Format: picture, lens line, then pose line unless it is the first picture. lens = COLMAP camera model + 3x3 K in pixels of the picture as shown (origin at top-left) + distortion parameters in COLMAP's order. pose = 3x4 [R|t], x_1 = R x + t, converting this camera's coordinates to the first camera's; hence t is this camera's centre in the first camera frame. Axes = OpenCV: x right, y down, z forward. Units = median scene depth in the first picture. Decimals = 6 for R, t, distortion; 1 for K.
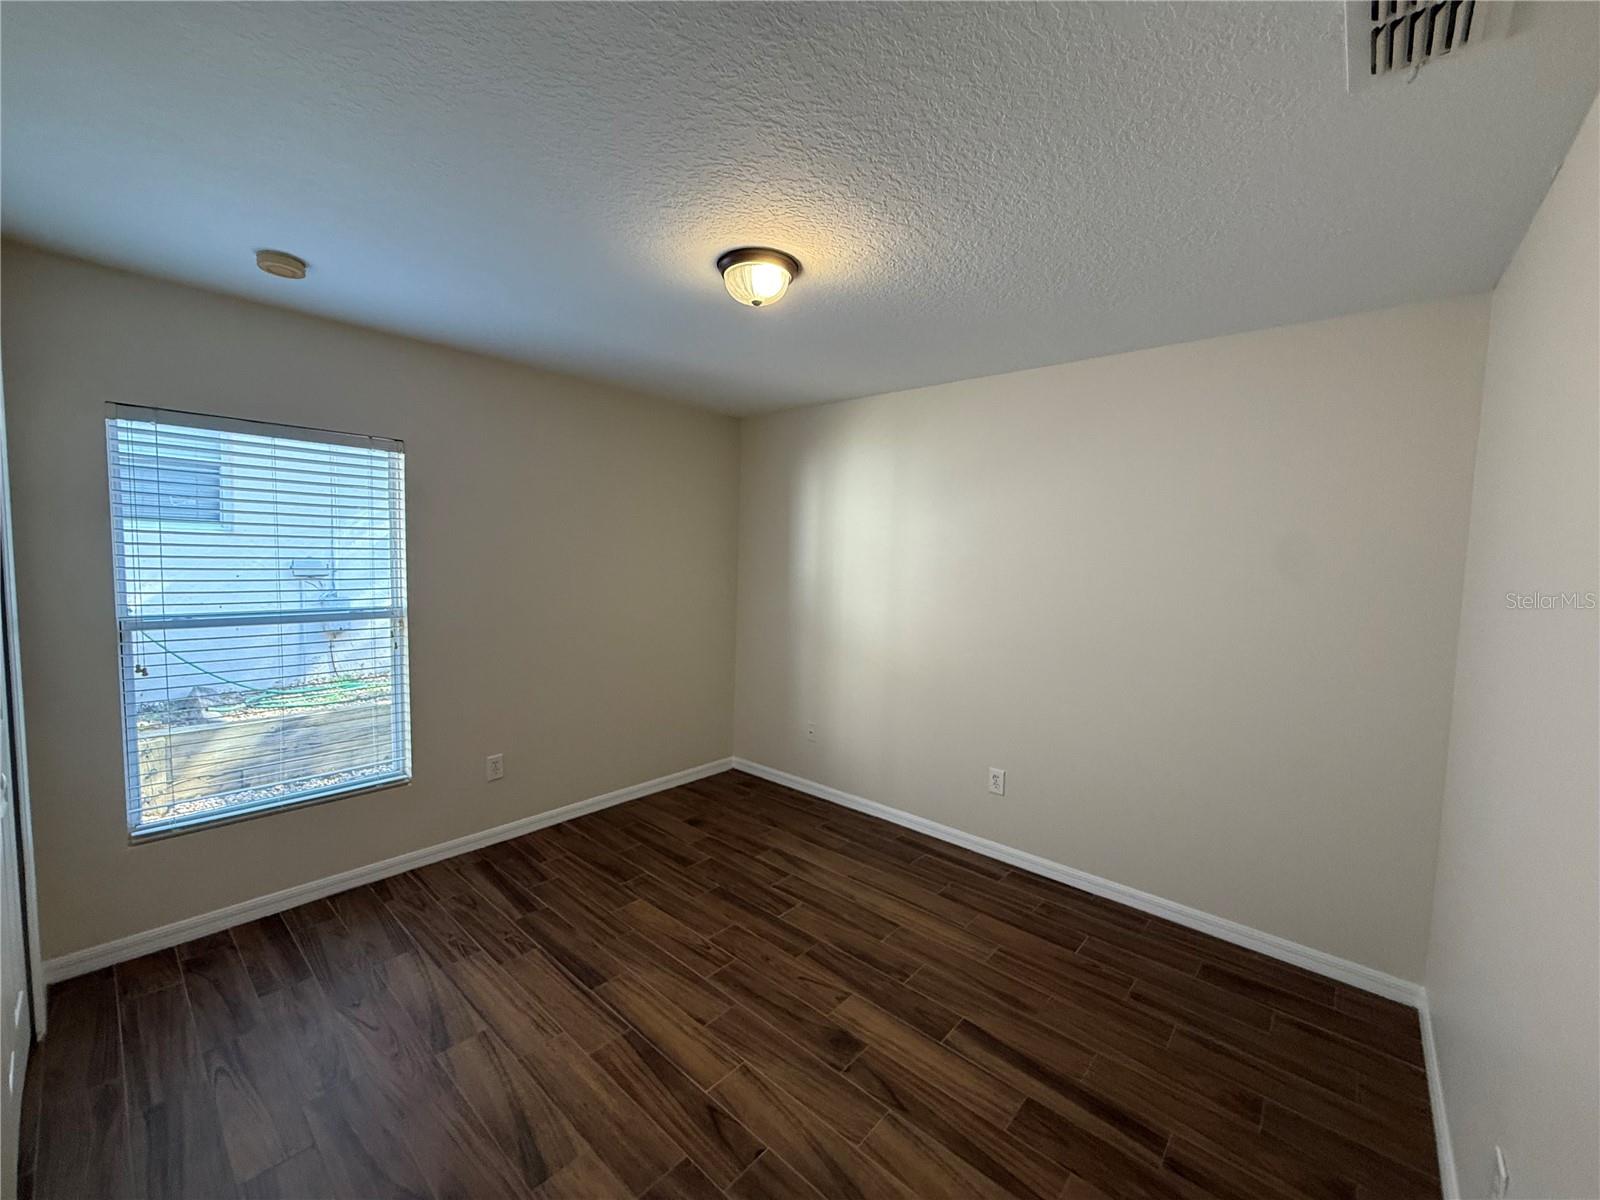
lens RADIAL K [[637.6, 0, 800.6], [0, 637.6, 604.7], [0, 0, 1]] dist [-0.000939, -0.000052]
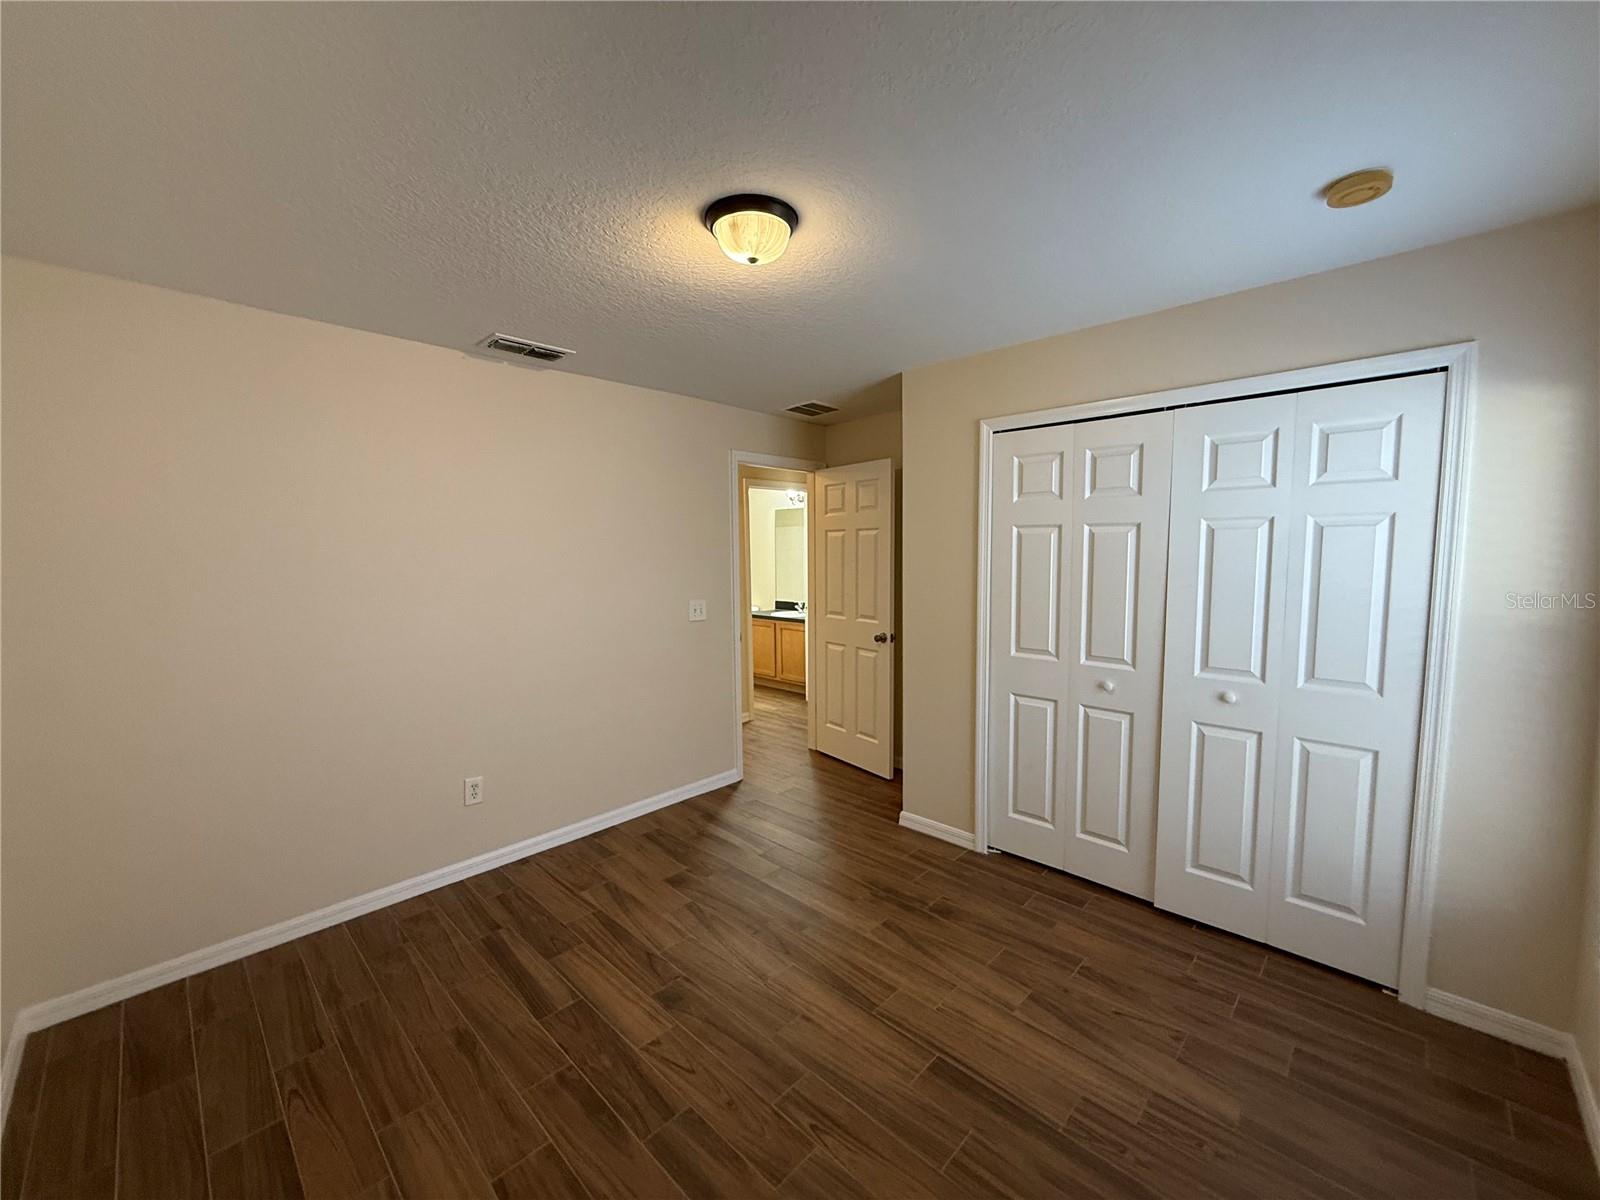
lens RADIAL K [[637.6, 0, 802.8], [0, 637.6, 606.2], [0, 0, 1]] dist [-0.000939, -0.000052]
pose [[-0.999157, -0.018003, 0.036885, -0.168188], [-0.011395, 0.985014, 0.172098, -0.146862], [-0.039430, 0.171533, -0.984389, 1.788745]]
